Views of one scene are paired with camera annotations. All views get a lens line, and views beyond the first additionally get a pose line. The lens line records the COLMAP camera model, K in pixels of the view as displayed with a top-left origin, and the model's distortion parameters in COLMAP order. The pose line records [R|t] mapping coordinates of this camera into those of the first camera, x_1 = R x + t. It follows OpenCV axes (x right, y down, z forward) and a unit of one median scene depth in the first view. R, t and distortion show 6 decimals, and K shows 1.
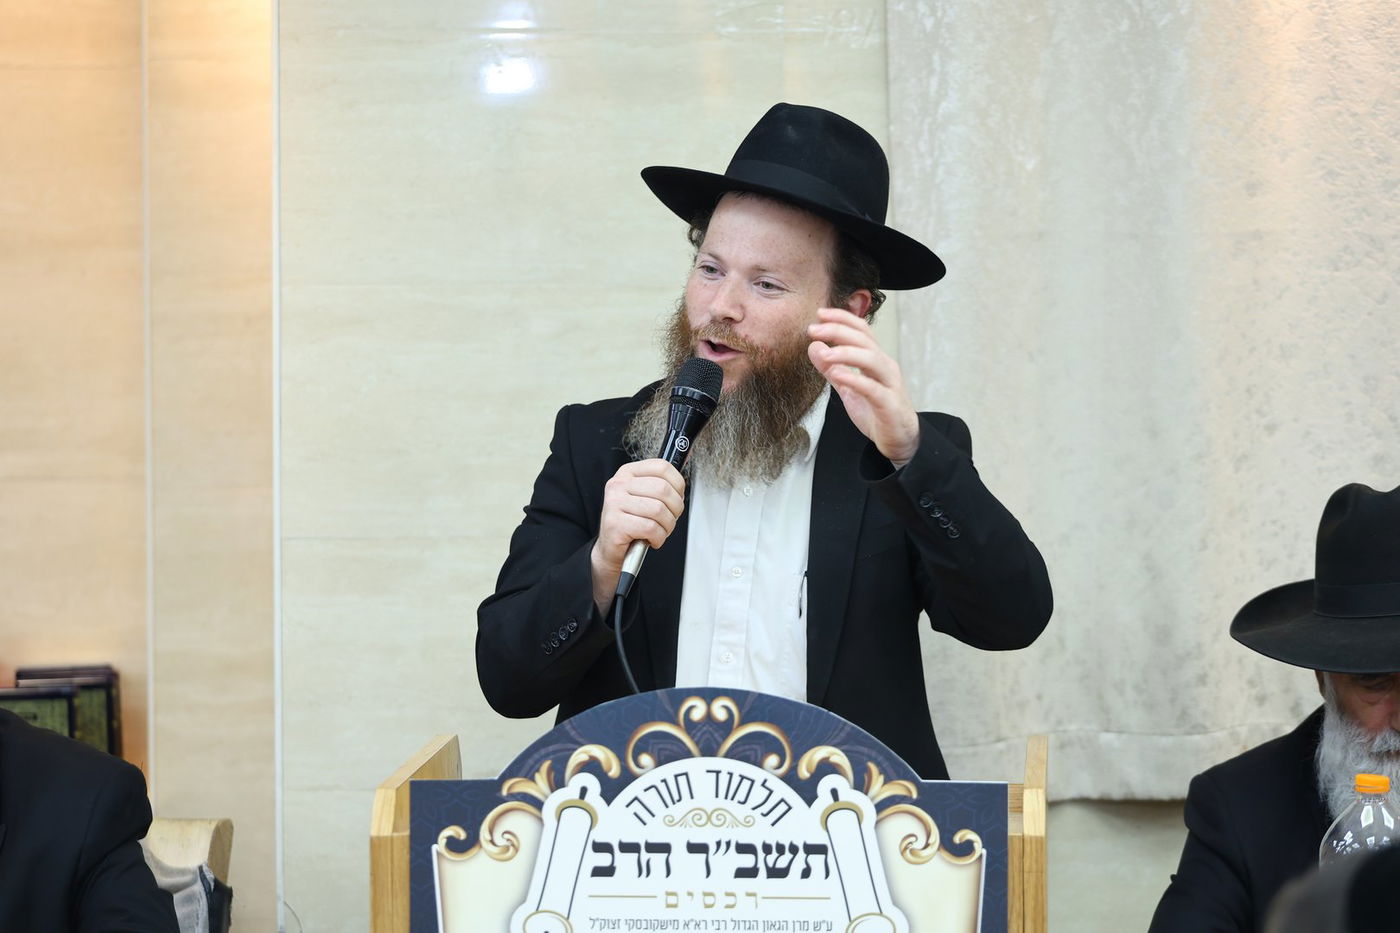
lens RADIAL K [[5046.3, 0, 700.0], [0, 5046.3, 466.5], [0, 0, 1]] dist [0.044726, 0.094659]
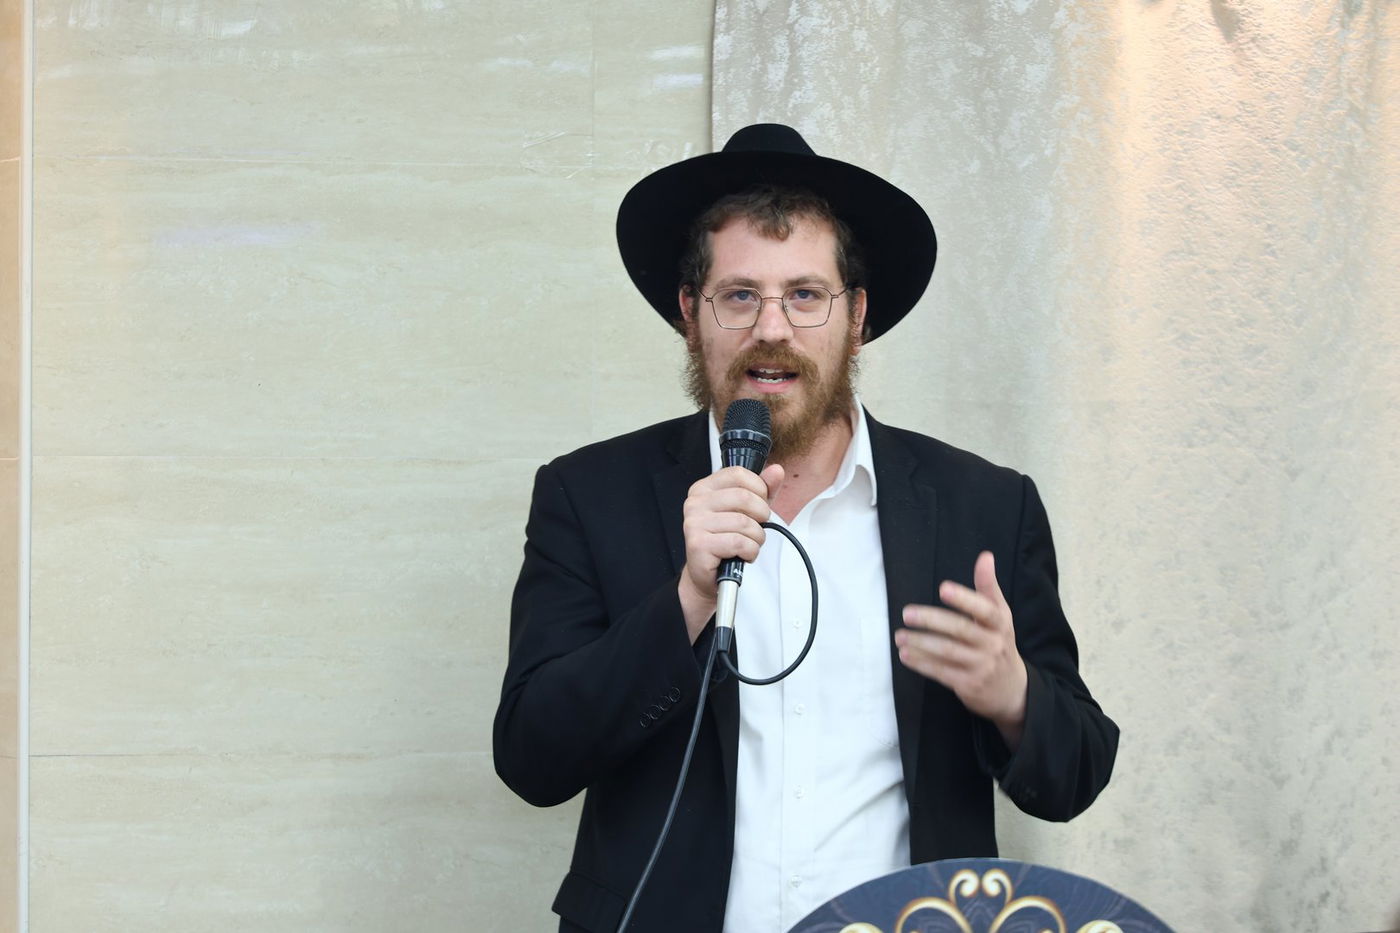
lens RADIAL K [[7930.1, 0, 700.0], [0, 7930.1, 466.5], [0, 0, 1]] dist [-0.047568, 0.599029]
pose [[0.950131, 0.005914, 0.311796, -0.391096], [0.010777, 0.998600, -0.051781, 0.035939], [-0.311666, 0.052559, 0.948737, -0.294712]]
